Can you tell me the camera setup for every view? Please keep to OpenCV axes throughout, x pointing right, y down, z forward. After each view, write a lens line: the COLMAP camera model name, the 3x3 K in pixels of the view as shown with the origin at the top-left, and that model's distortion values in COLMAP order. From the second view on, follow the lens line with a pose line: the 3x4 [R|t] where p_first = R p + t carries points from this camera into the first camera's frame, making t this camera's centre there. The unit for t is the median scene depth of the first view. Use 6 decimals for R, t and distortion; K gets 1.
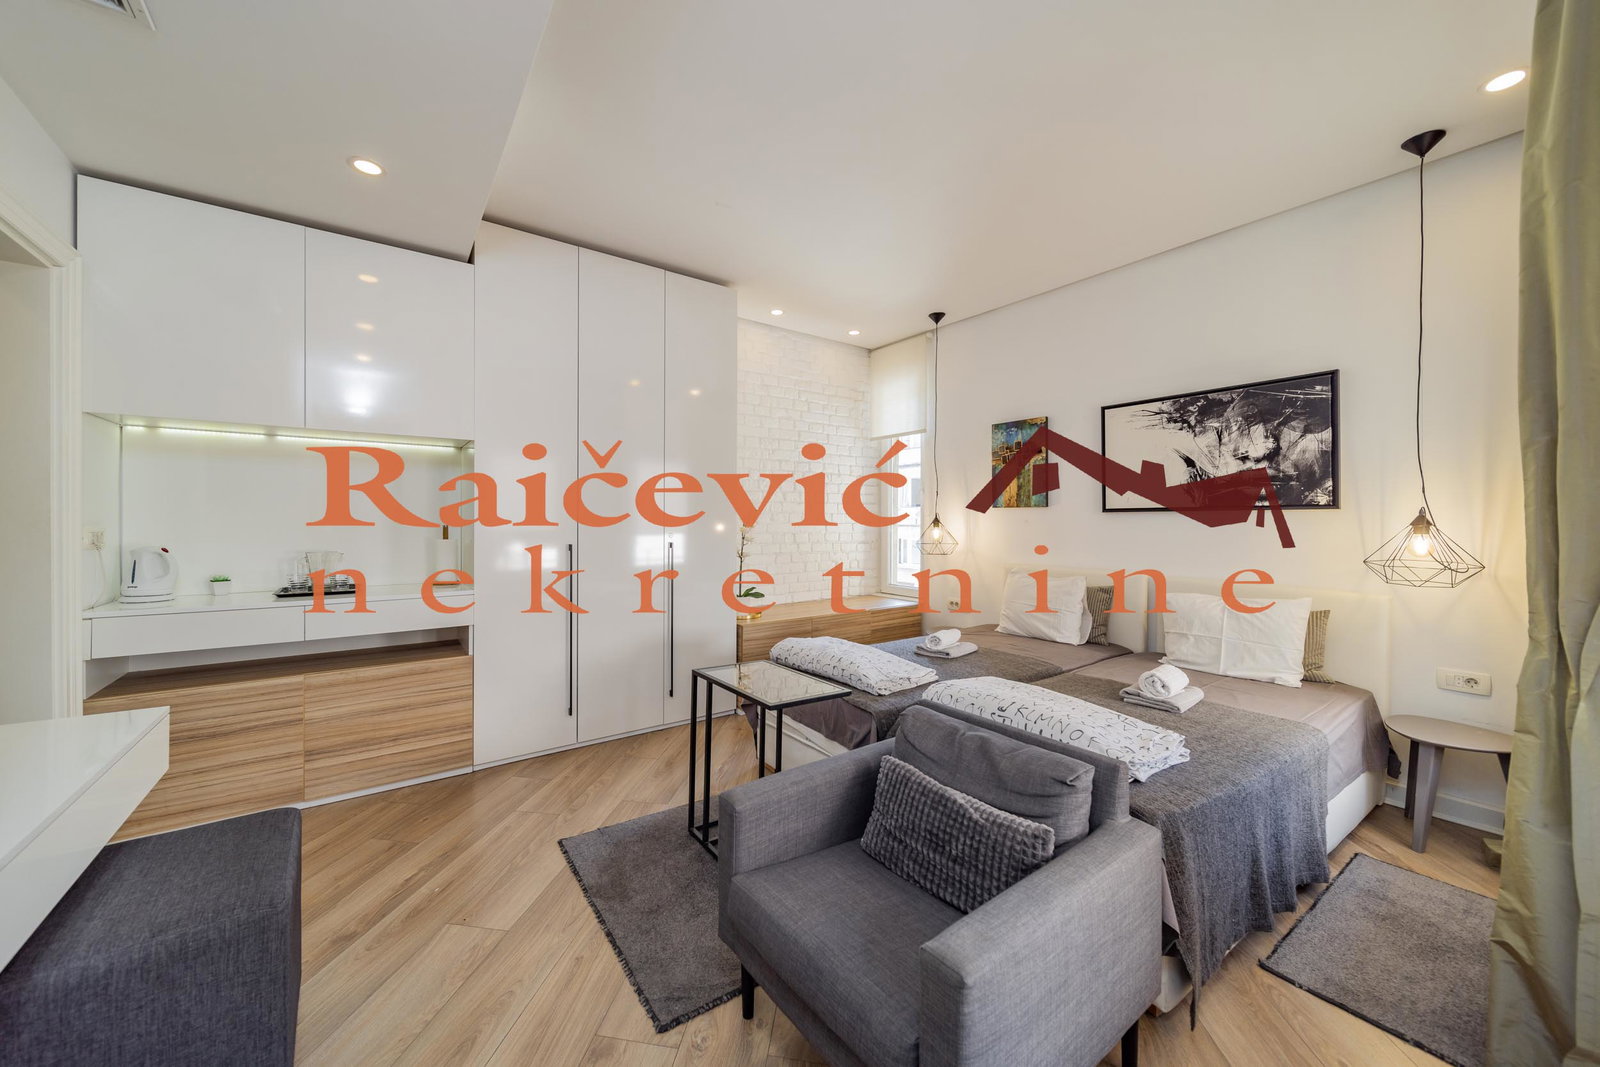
lens RADIAL K [[564.0, 0, 773.4], [0, 564.0, 528.9], [0, 0, 1]] dist [-0.000335, -0.000633]
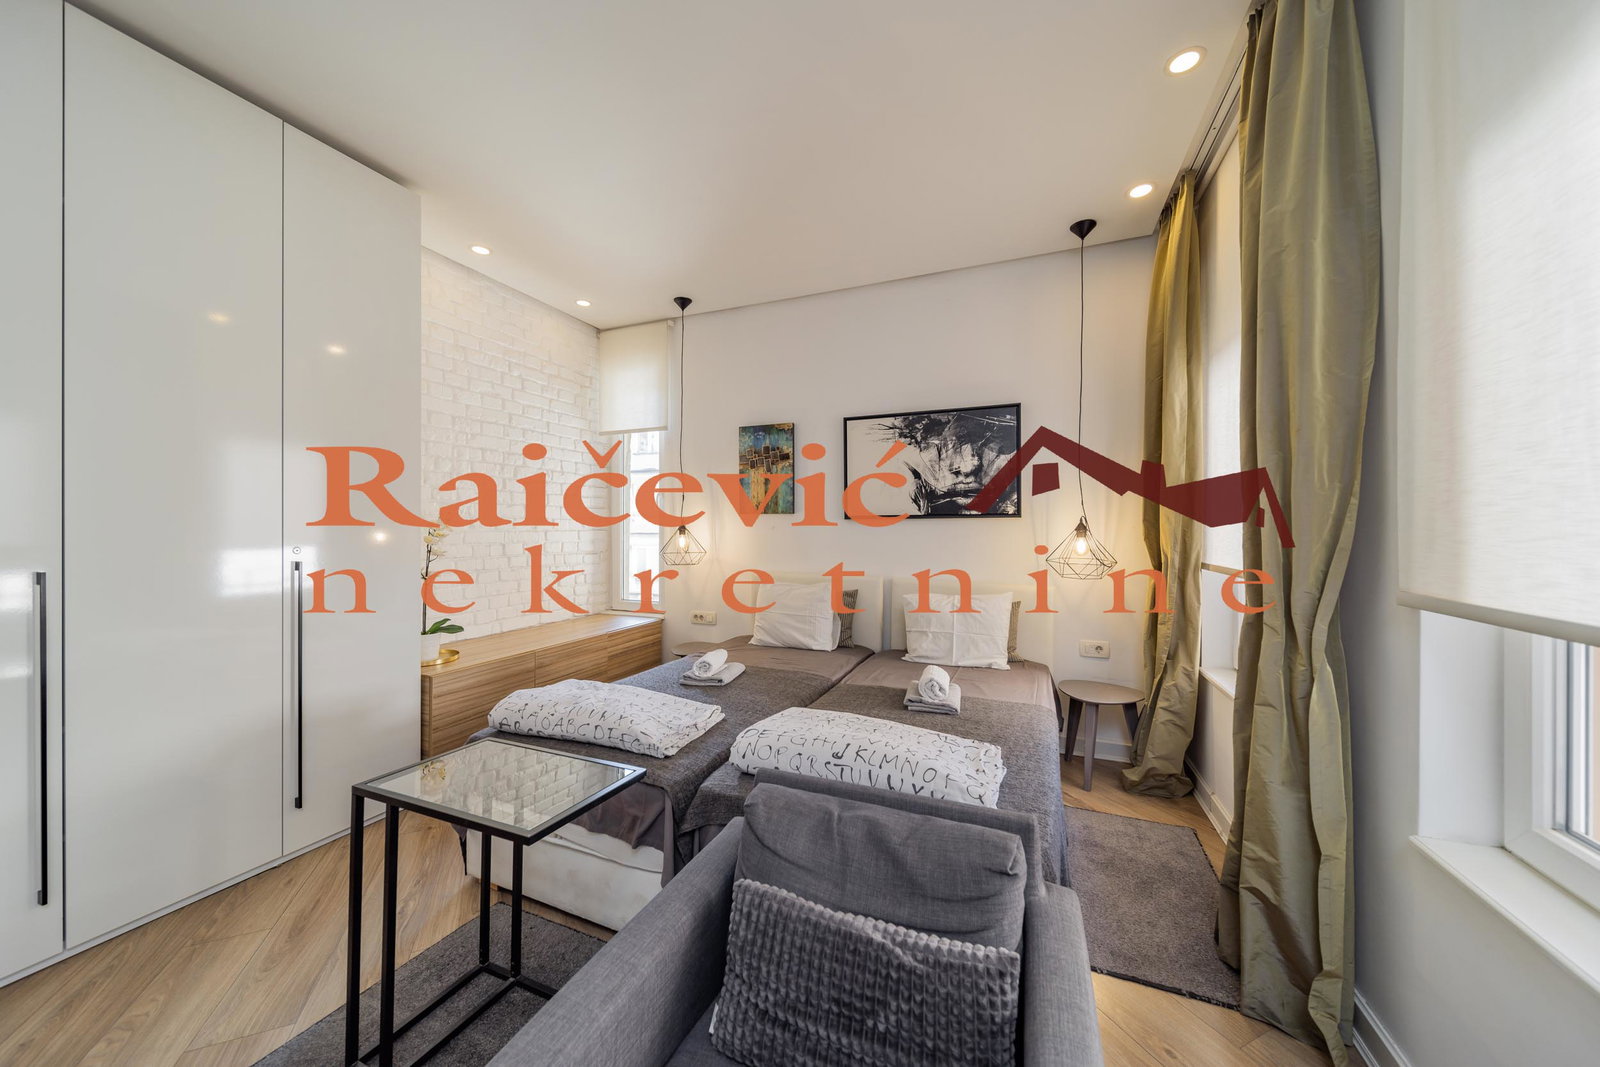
lens RADIAL K [[564.0, 0, 800.4], [0, 564.0, 531.7], [0, 0, 1]] dist [-0.000335, -0.000633]
pose [[0.849275, -0.004141, 0.527935, -0.046674], [0.008819, 0.999941, -0.006343, -0.000880], [-0.527877, 0.010043, 0.849261, 0.214502]]
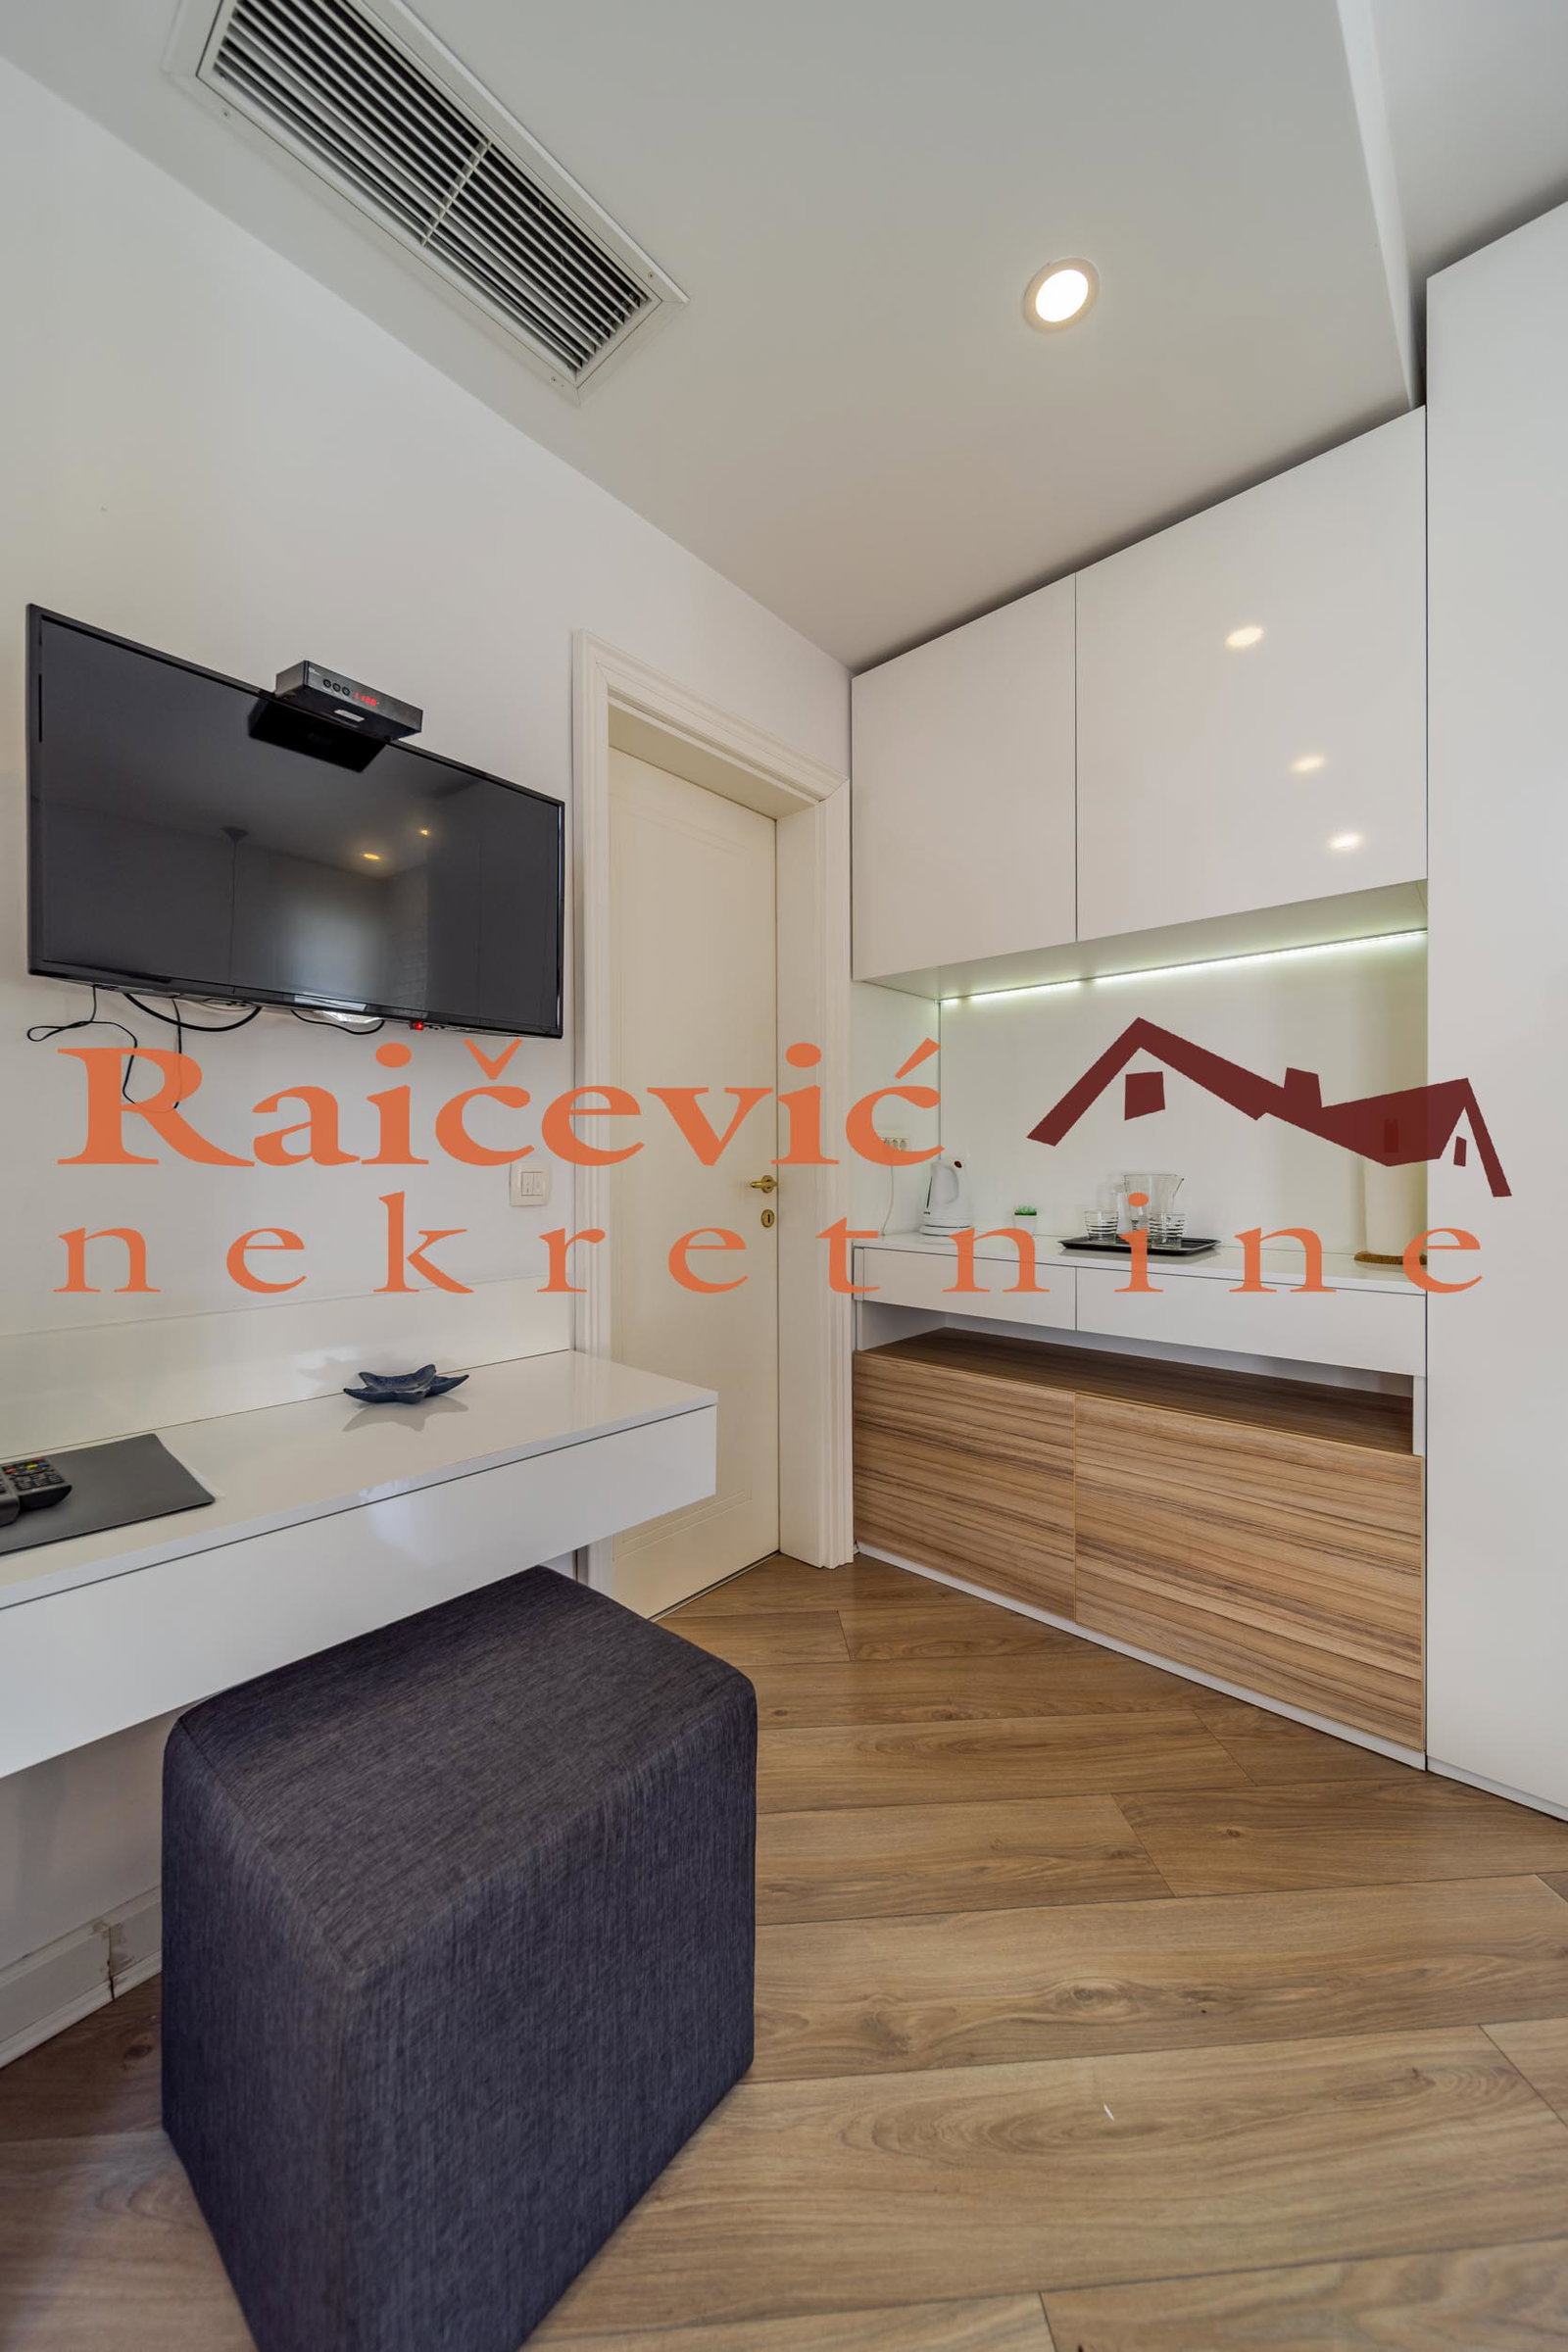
lens RADIAL K [[829.1, 0, 782.7], [0, 829.1, 1164.1], [0, 0, 1]] dist [-0.000335, -0.000633]
pose [[0.225147, -0.004719, -0.974313, -0.099700], [-0.011909, 0.999900, -0.007595, 0.041582], [0.974252, 0.013313, 0.225068, 0.486769]]
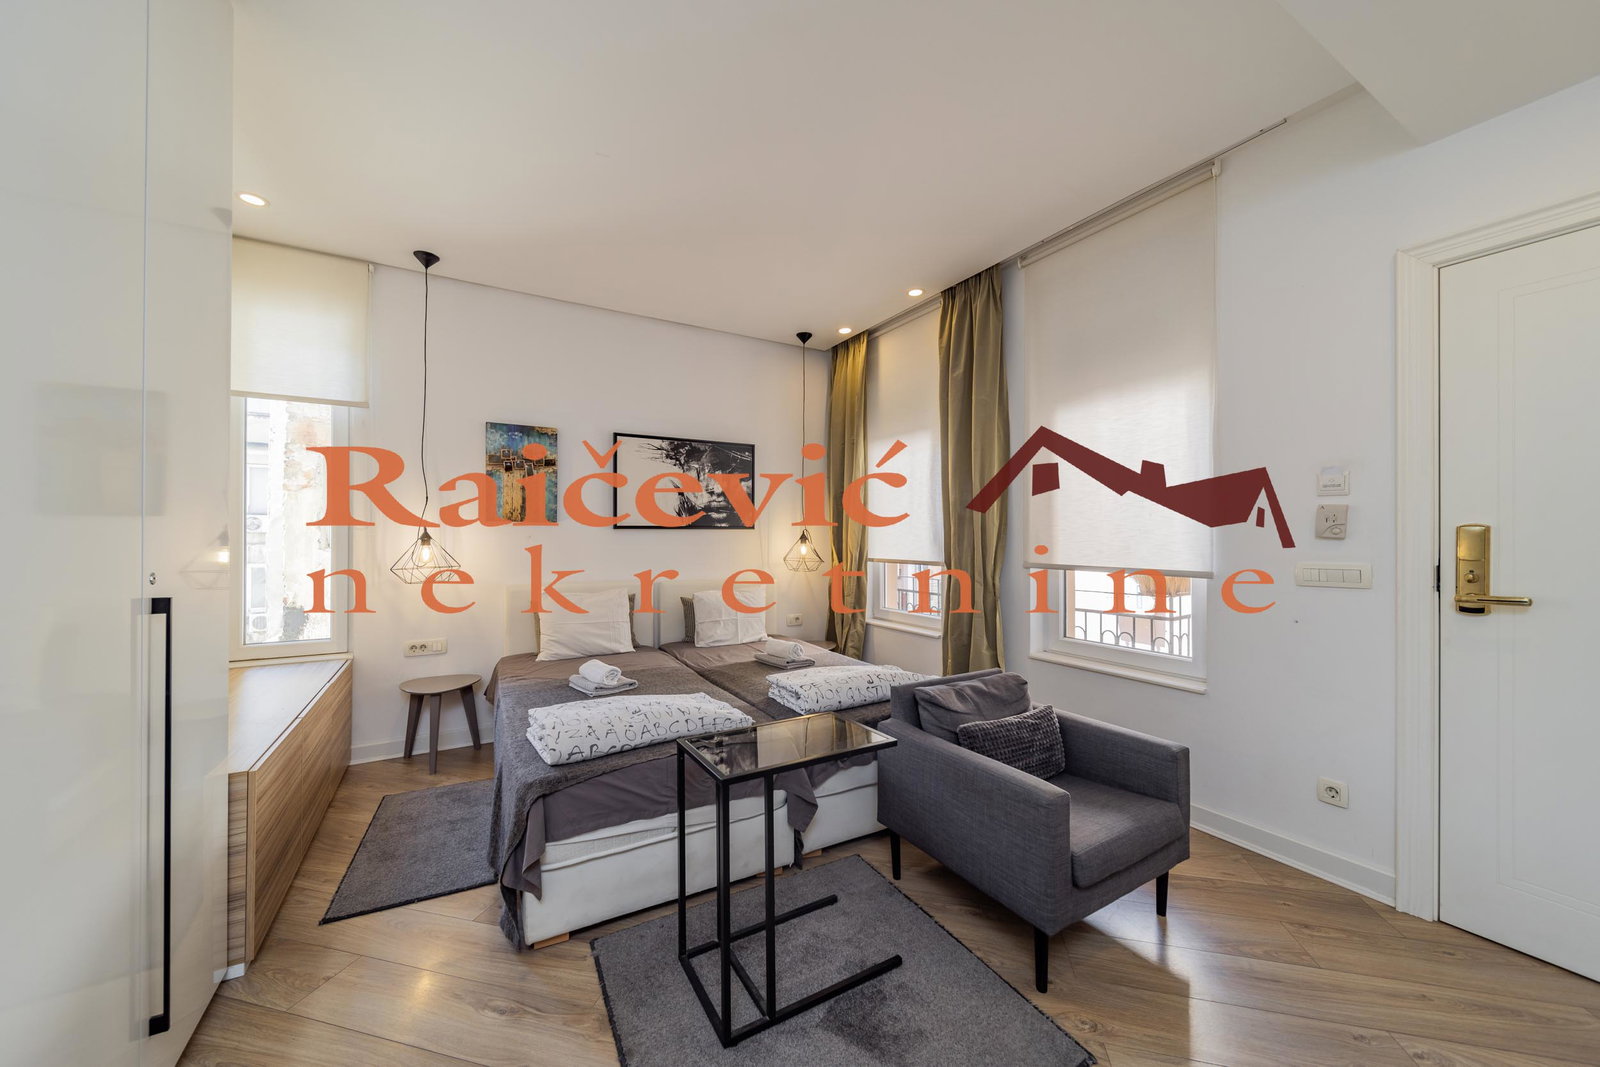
lens RADIAL K [[564.0, 0, 795.0], [0, 564.0, 538.1], [0, 0, 1]] dist [-0.000335, -0.000633]
pose [[0.100159, -0.001773, 0.994970, -0.621234], [0.014588, 0.999894, 0.000313, -0.008687], [-0.994865, 0.014483, 0.100174, 0.714263]]
